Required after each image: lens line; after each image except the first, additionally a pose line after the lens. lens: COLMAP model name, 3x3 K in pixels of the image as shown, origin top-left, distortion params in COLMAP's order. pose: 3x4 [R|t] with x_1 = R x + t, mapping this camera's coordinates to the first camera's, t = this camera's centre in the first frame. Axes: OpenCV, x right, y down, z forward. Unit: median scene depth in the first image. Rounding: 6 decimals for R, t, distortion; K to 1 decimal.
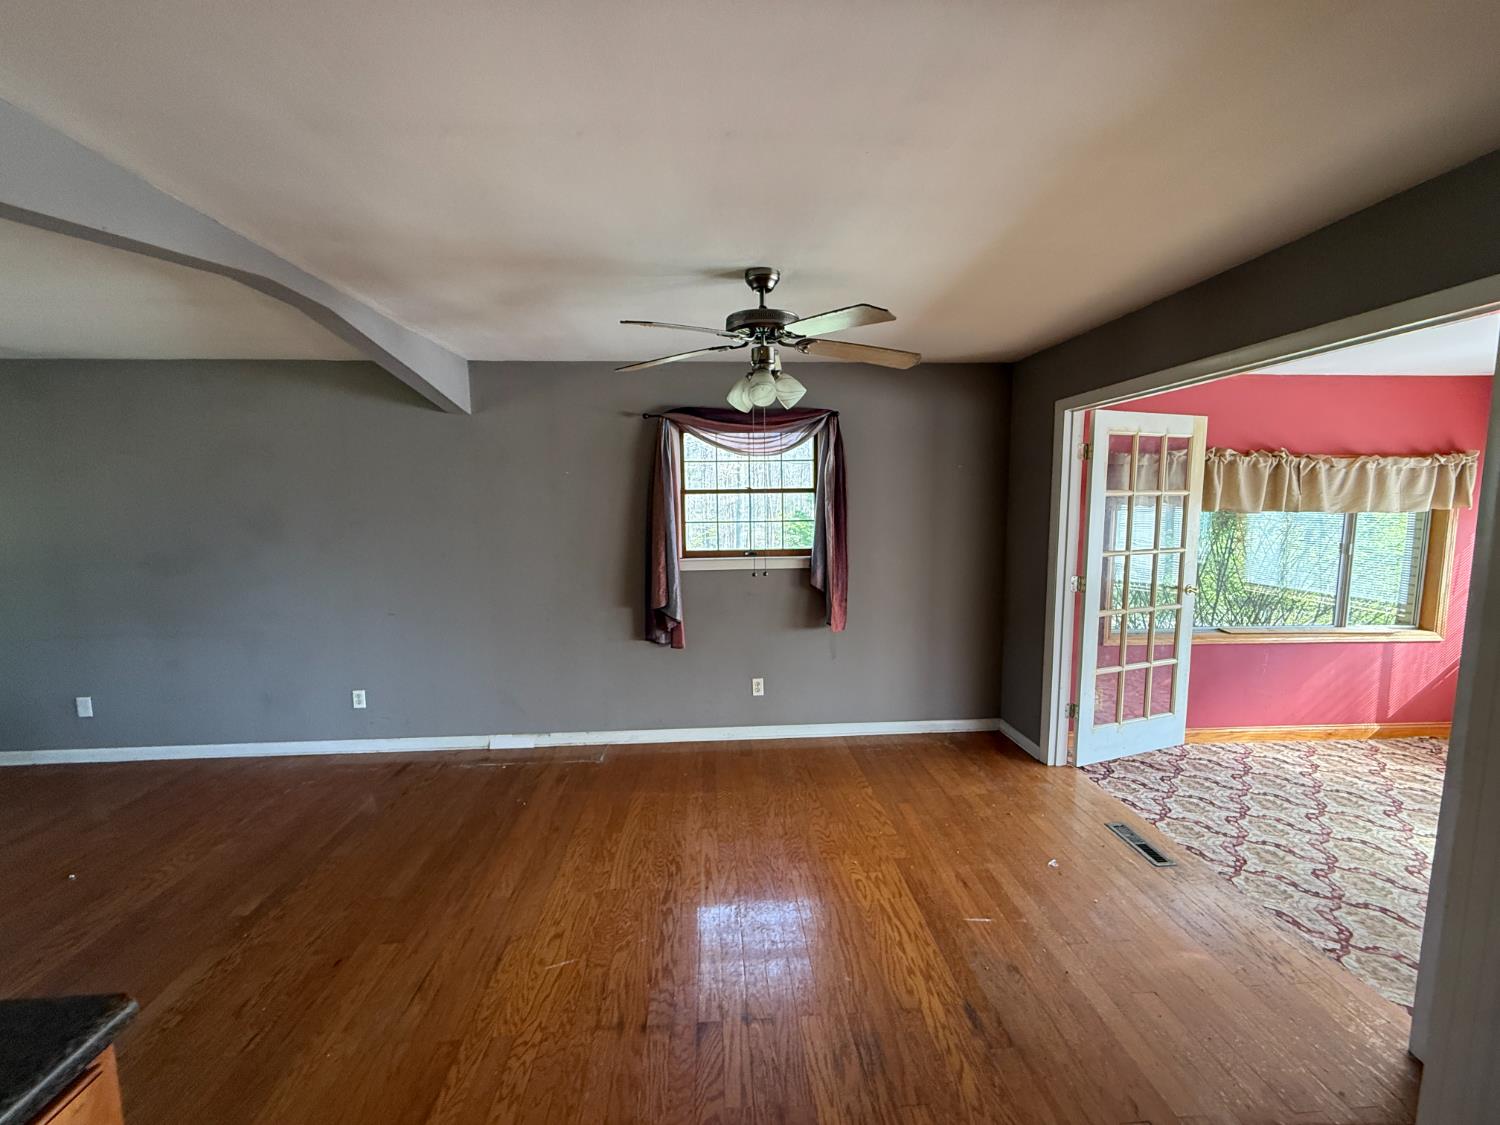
lens RADIAL K [[598.0, 0, 756.4], [0, 598.0, 568.8], [0, 0, 1]] dist [0.001607, 0.000179]
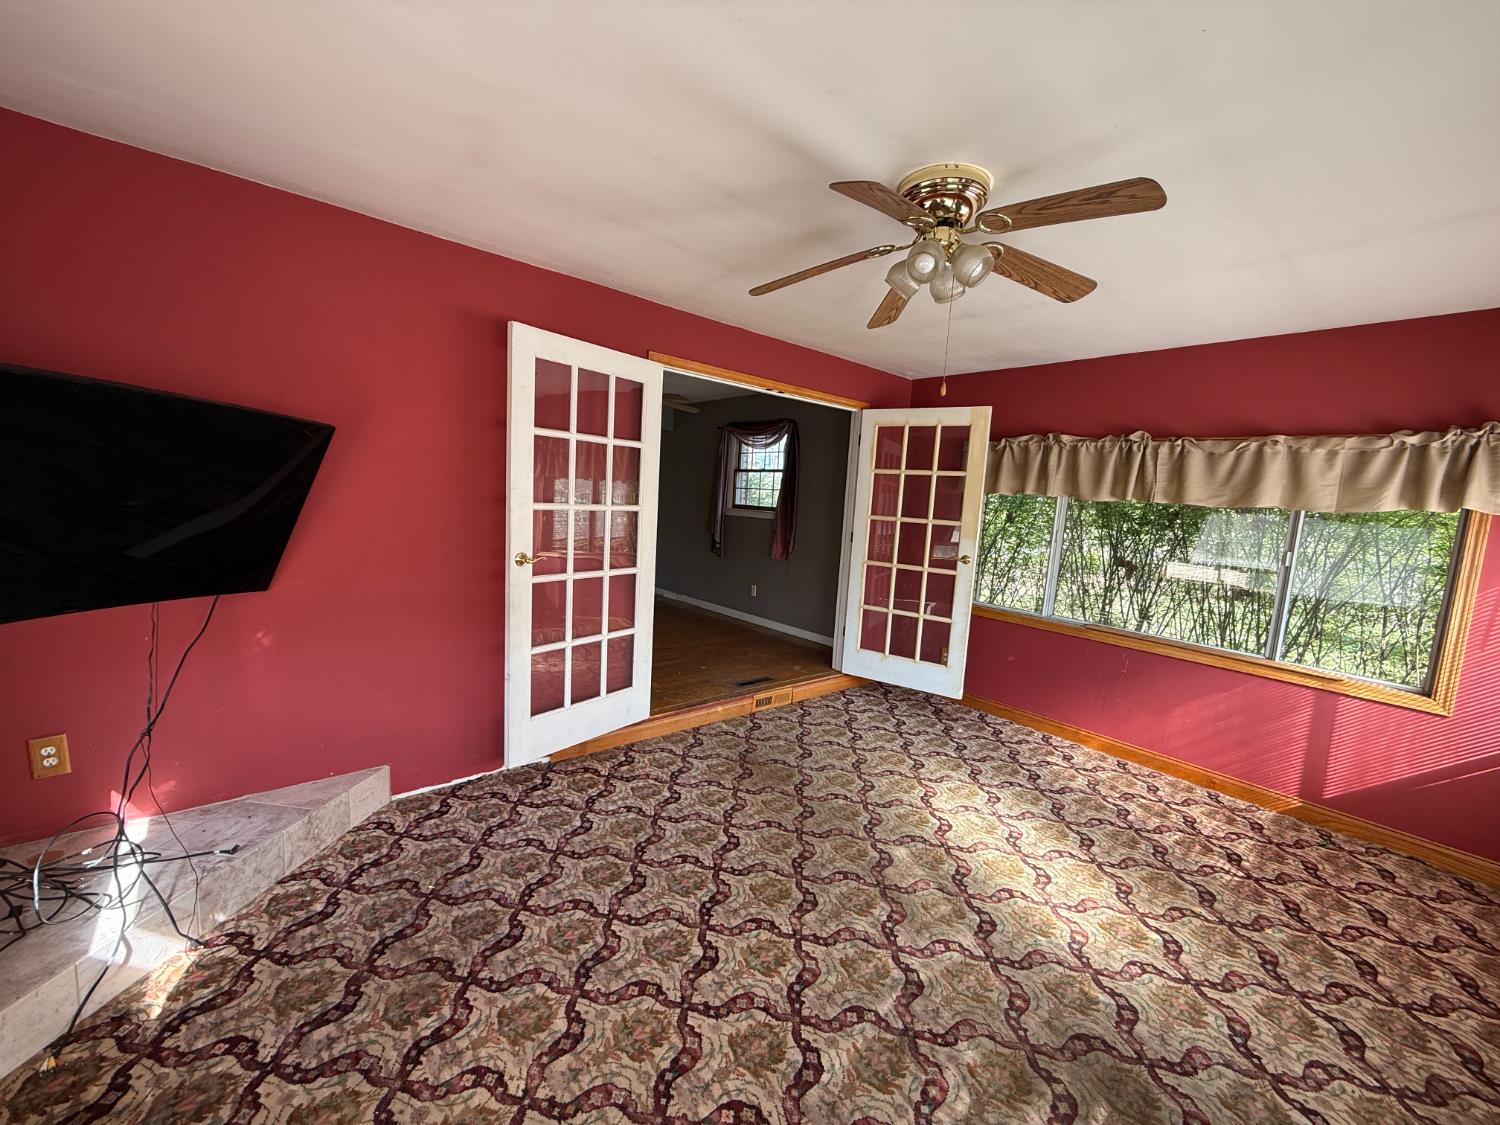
lens RADIAL K [[598.0, 0, 749.3], [0, 598.0, 560.7], [0, 0, 1]] dist [0.001607, 0.000179]
pose [[0.590352, 0.128245, -0.796893, 1.334980], [-0.158062, 0.986549, 0.041672, 0.052789], [0.791518, 0.101357, 0.602682, -0.009258]]
